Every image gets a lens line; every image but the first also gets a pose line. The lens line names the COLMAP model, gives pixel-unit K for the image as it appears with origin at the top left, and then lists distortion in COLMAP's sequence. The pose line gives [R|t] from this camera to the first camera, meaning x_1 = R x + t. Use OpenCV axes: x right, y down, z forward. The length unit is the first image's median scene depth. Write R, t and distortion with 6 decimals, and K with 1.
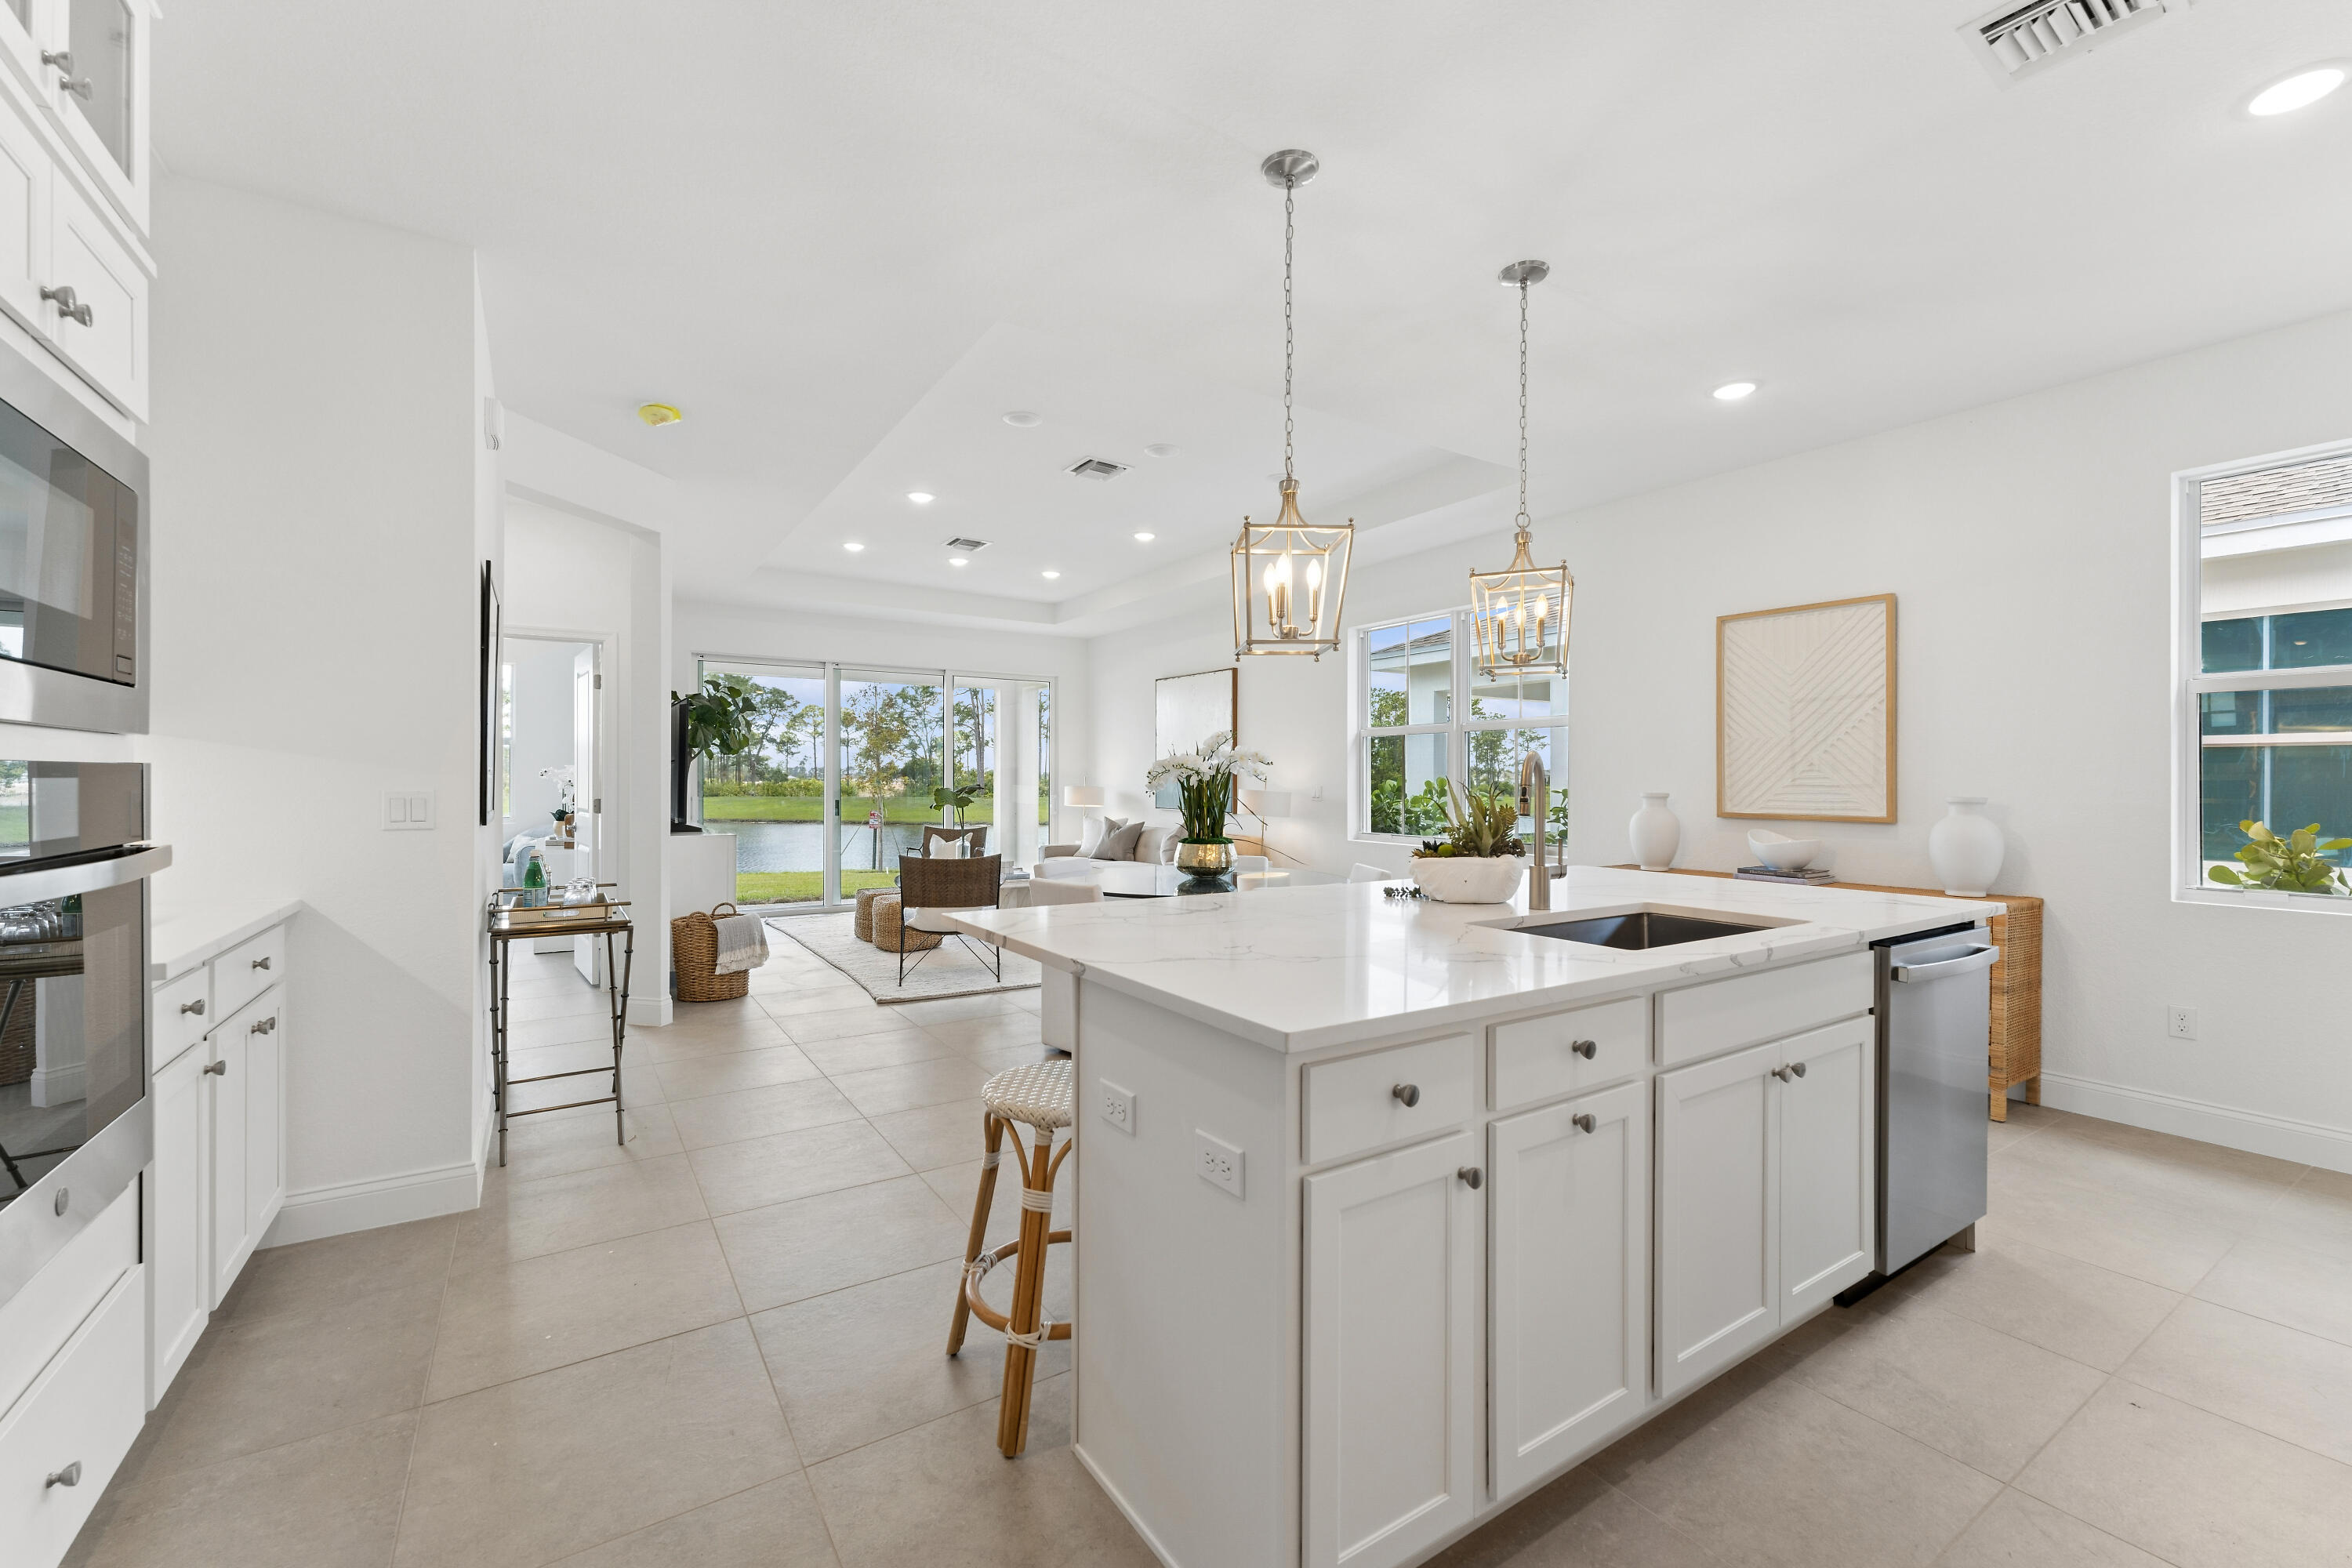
lens RADIAL K [[956.4, 0, 1169.5], [0, 956.4, 776.7], [0, 0, 1]] dist [0.000709, -0.000381]
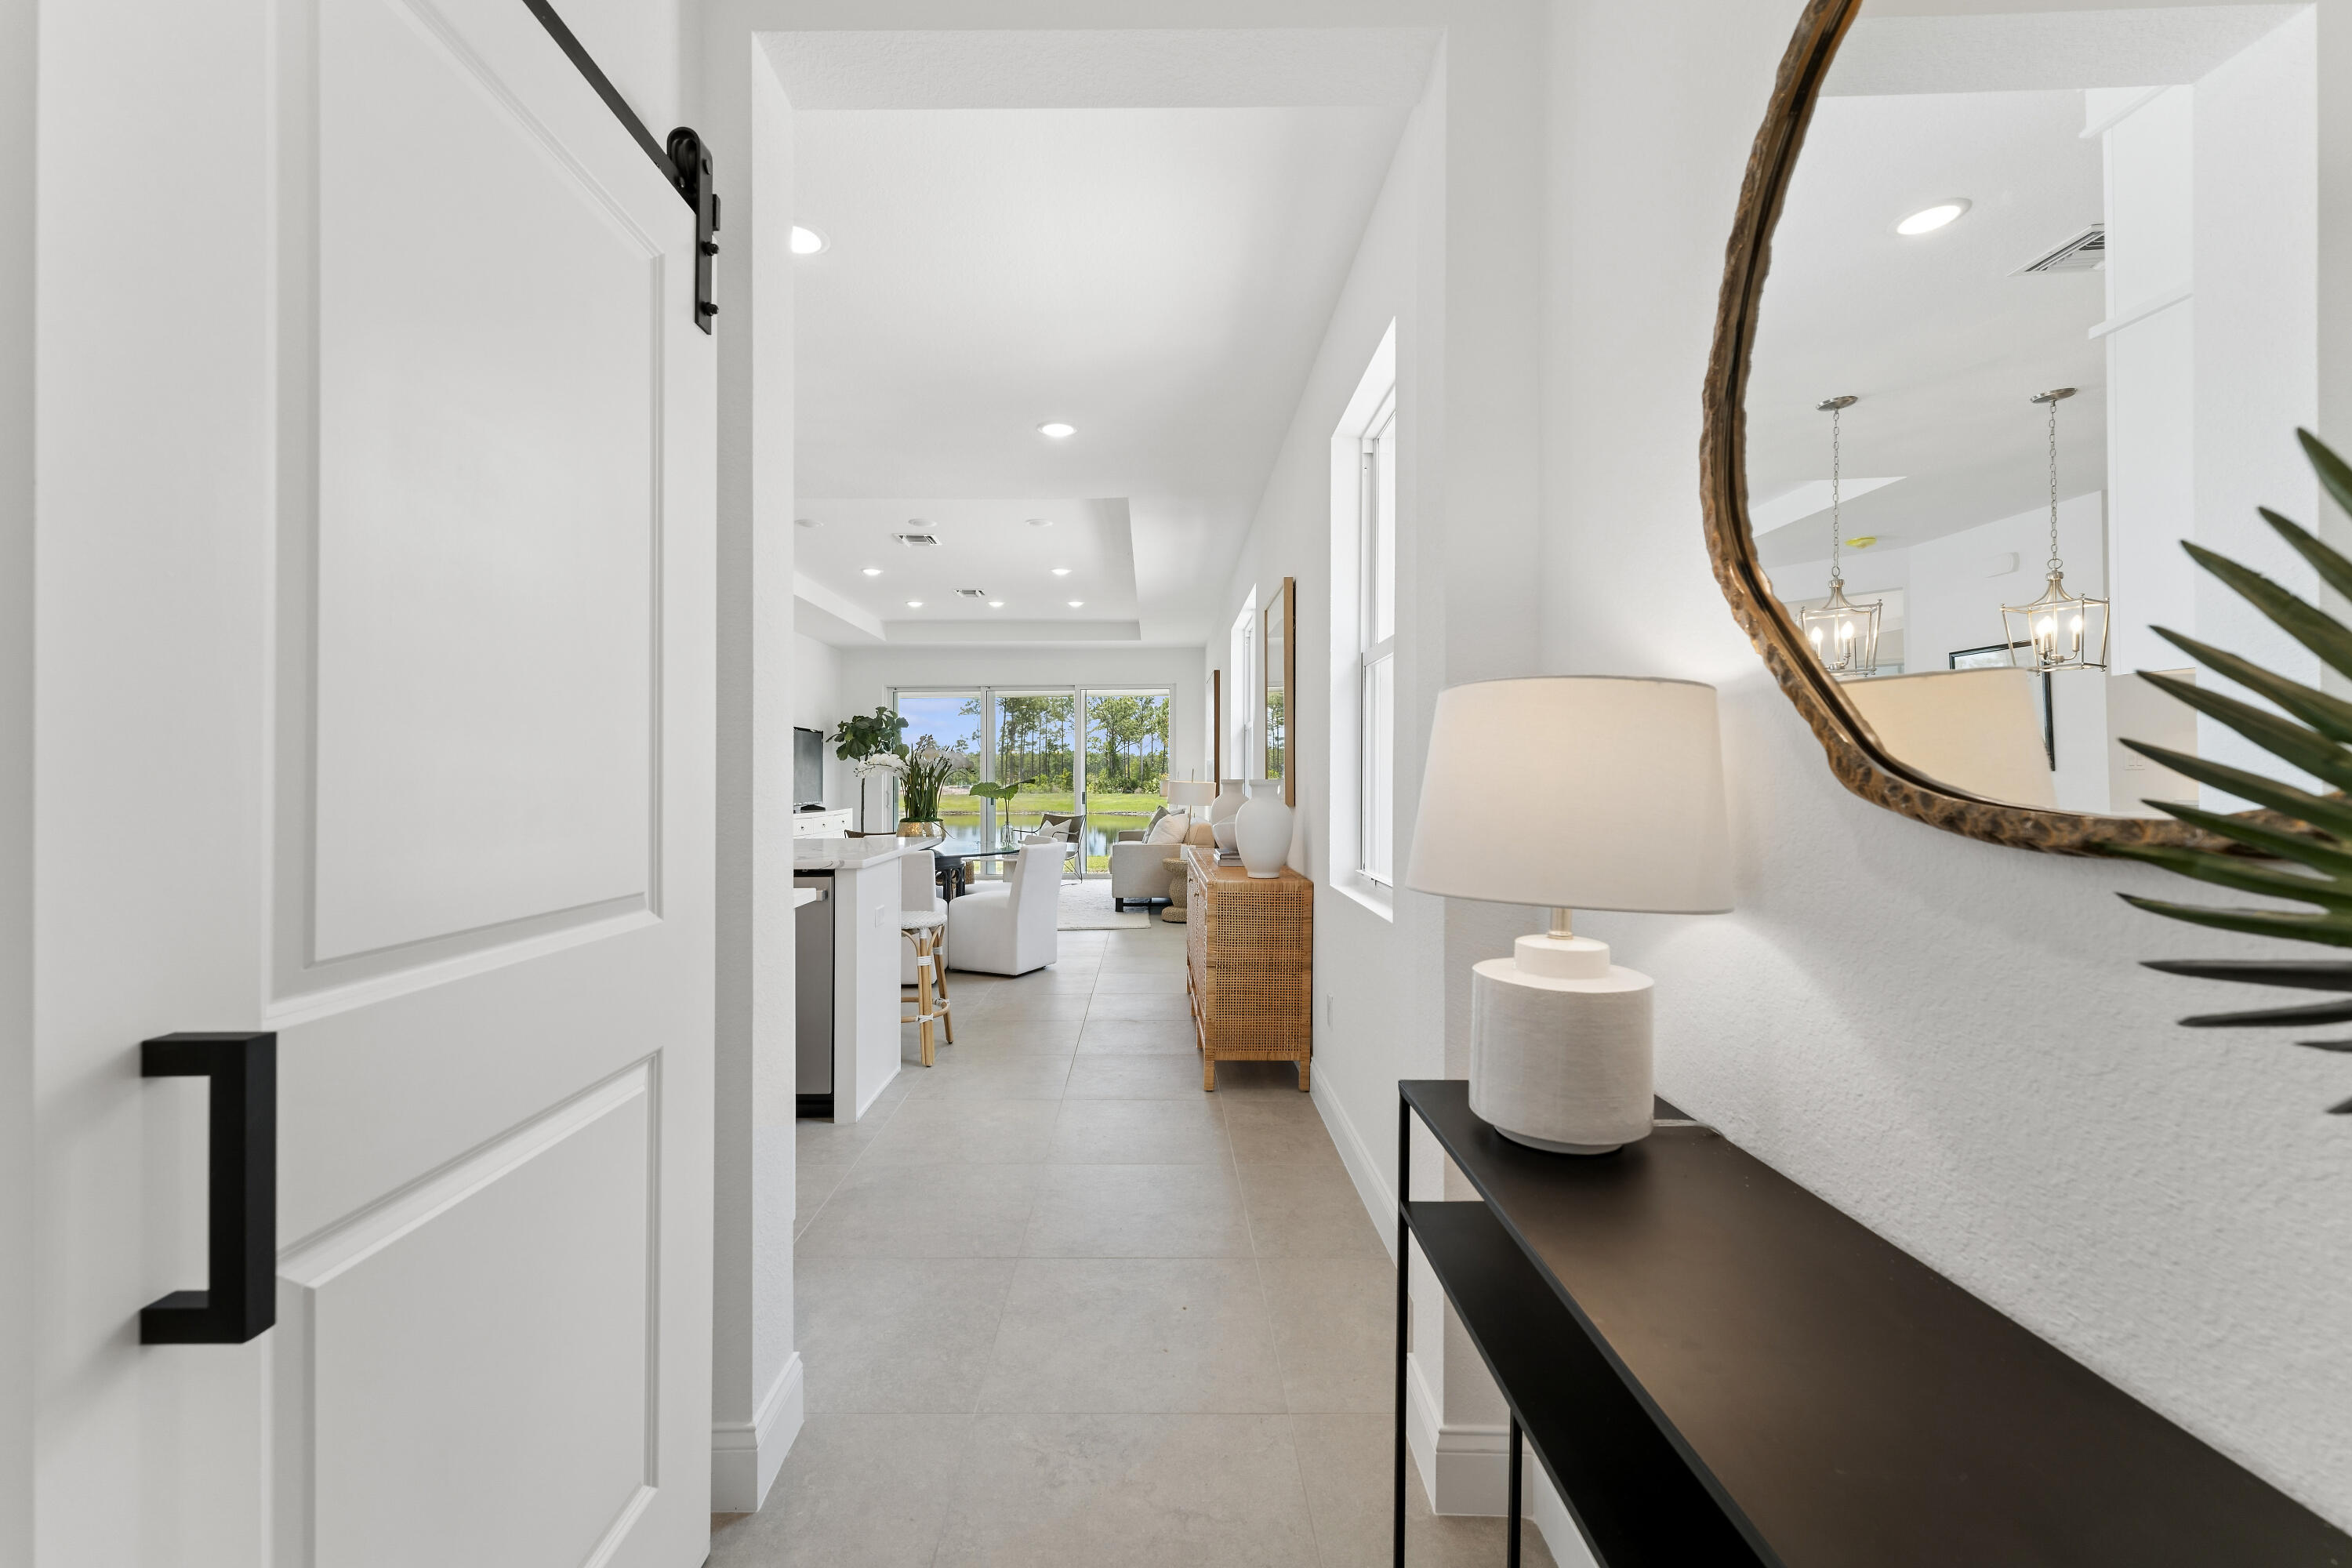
lens RADIAL K [[956.4, 0, 1169.3], [0, 956.4, 777.8], [0, 0, 1]] dist [0.000709, -0.000381]
pose [[0.845583, -0.008260, -0.533781, 0.614495], [0.010331, 0.999946, 0.000892, 0.006996], [0.533745, -0.006269, 0.845623, 0.046202]]
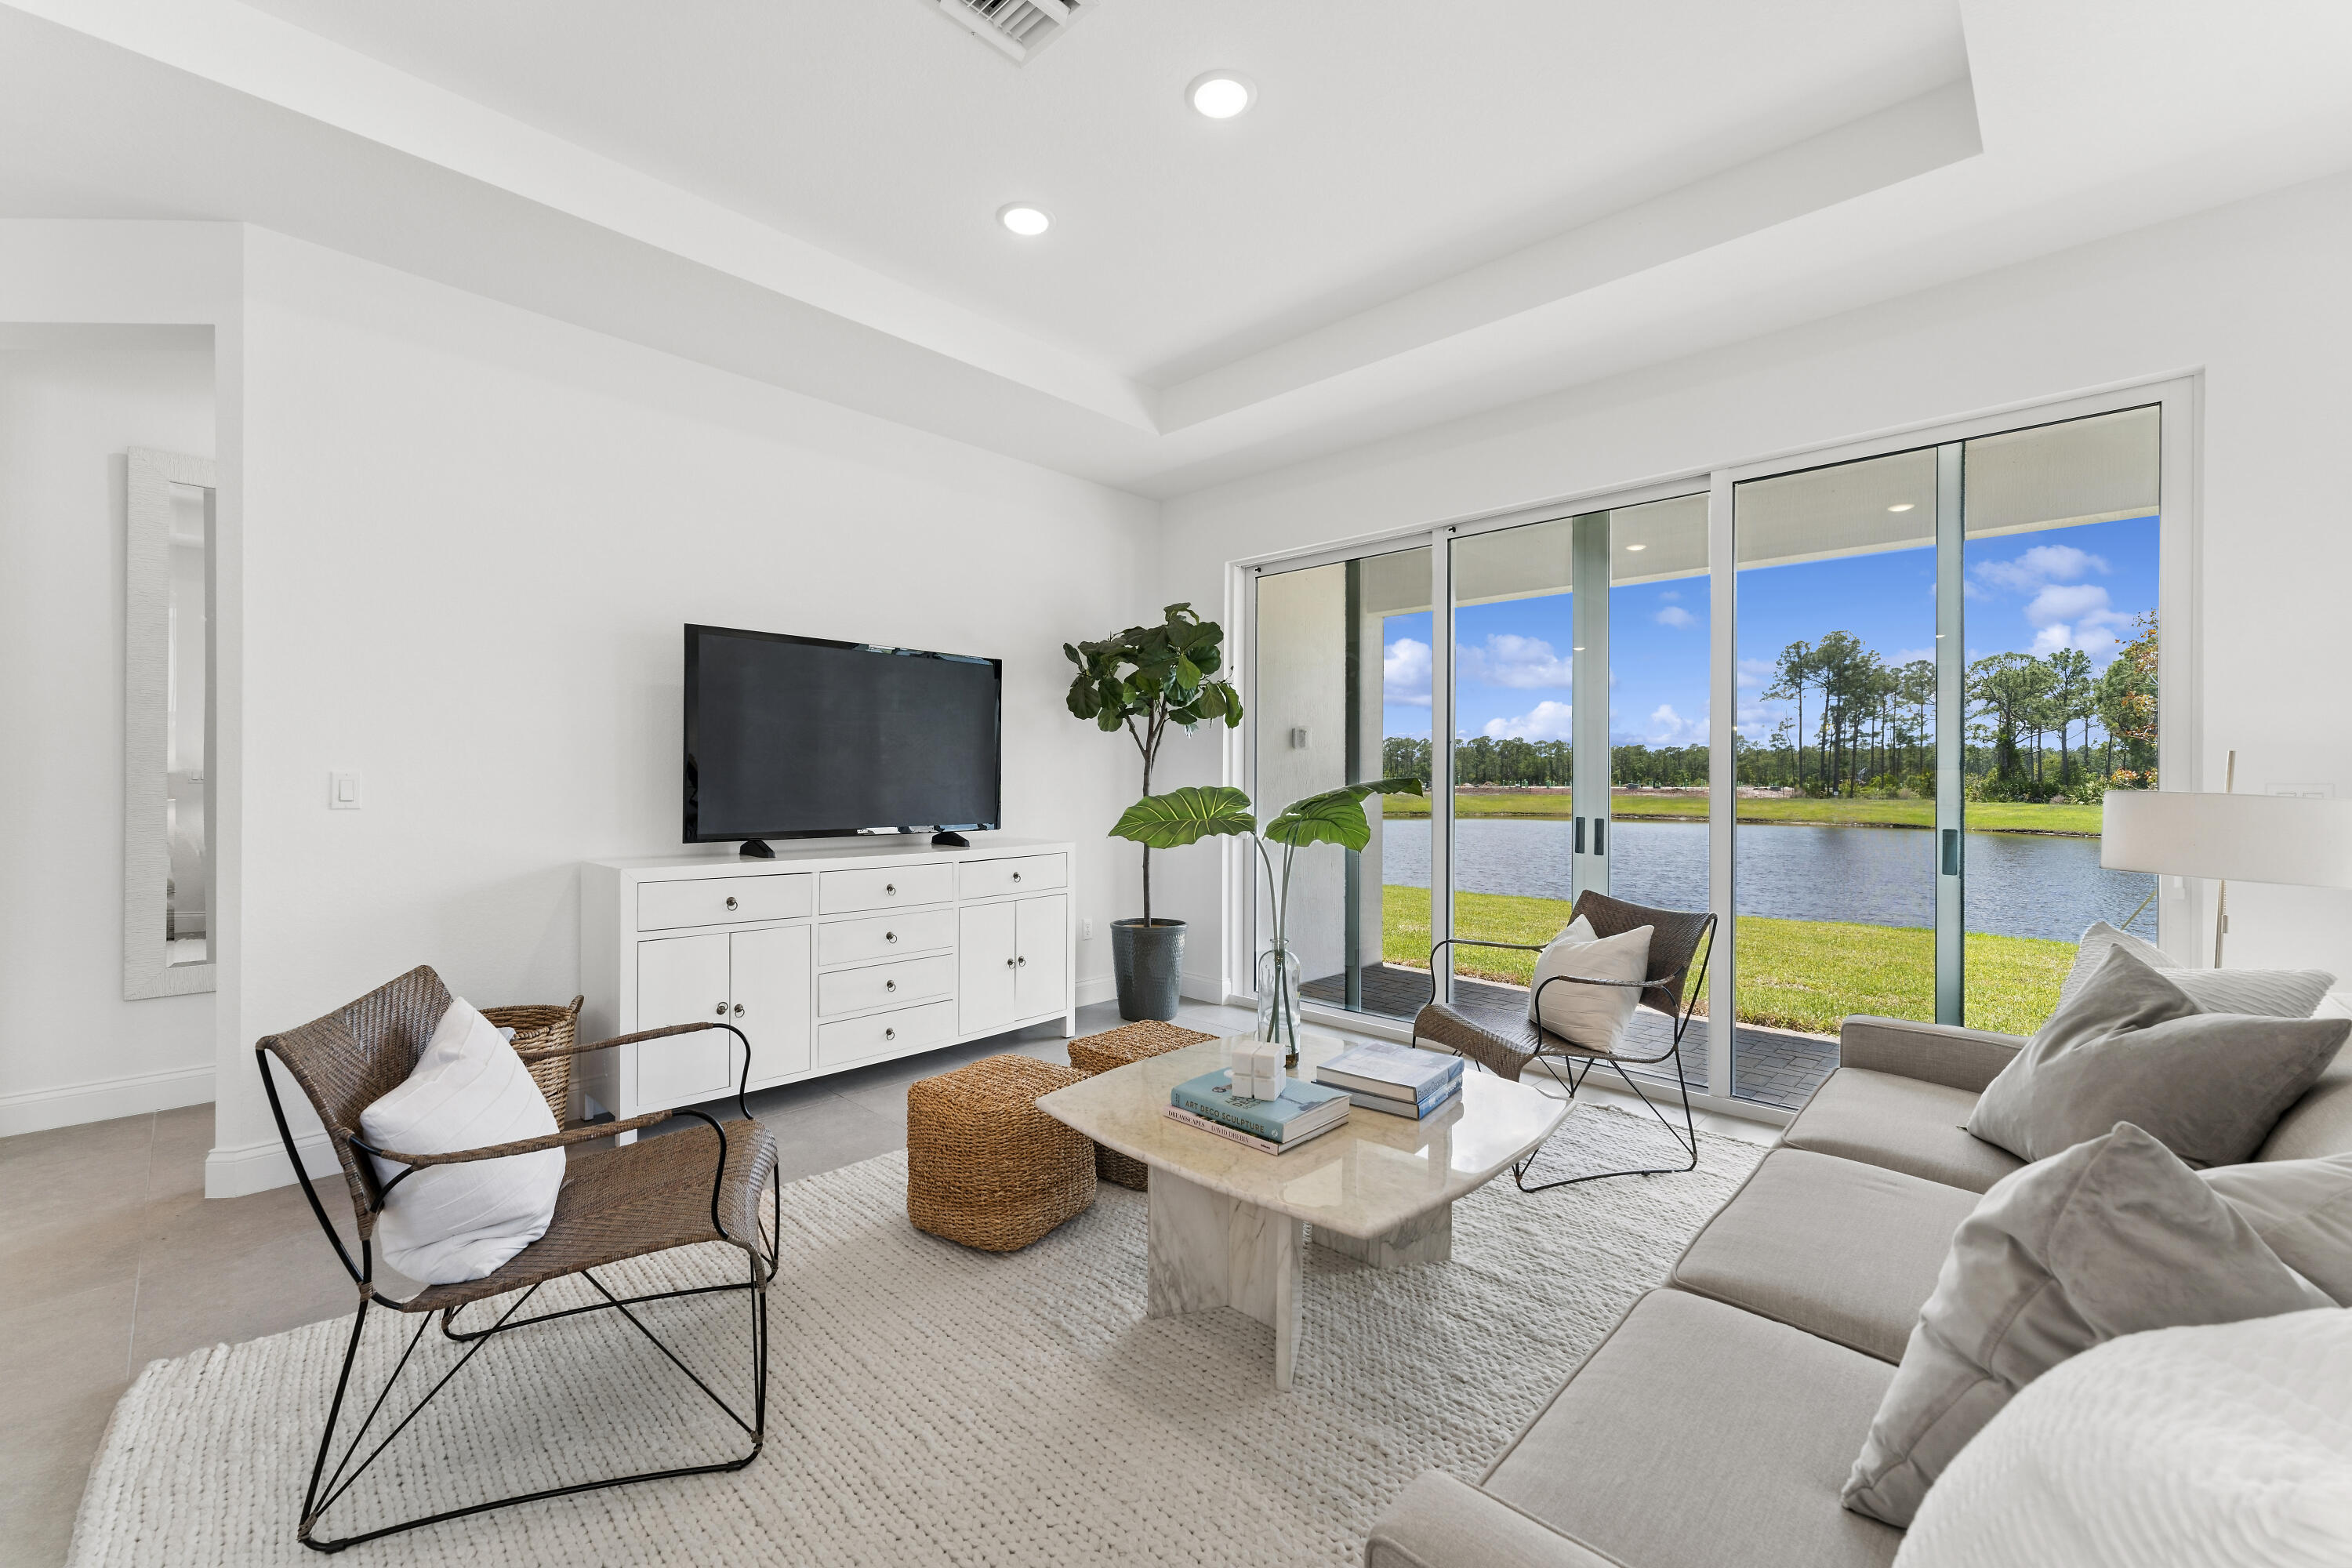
lens RADIAL K [[956.4, 0, 1189.9], [0, 956.4, 770.9], [0, 0, 1]] dist [0.000709, -0.000381]
pose [[0.234134, -0.009761, -0.972155, 0.090267], [-0.000115, 0.999949, -0.010068, 0.008905], [0.972204, 0.002469, 0.234121, 0.859220]]
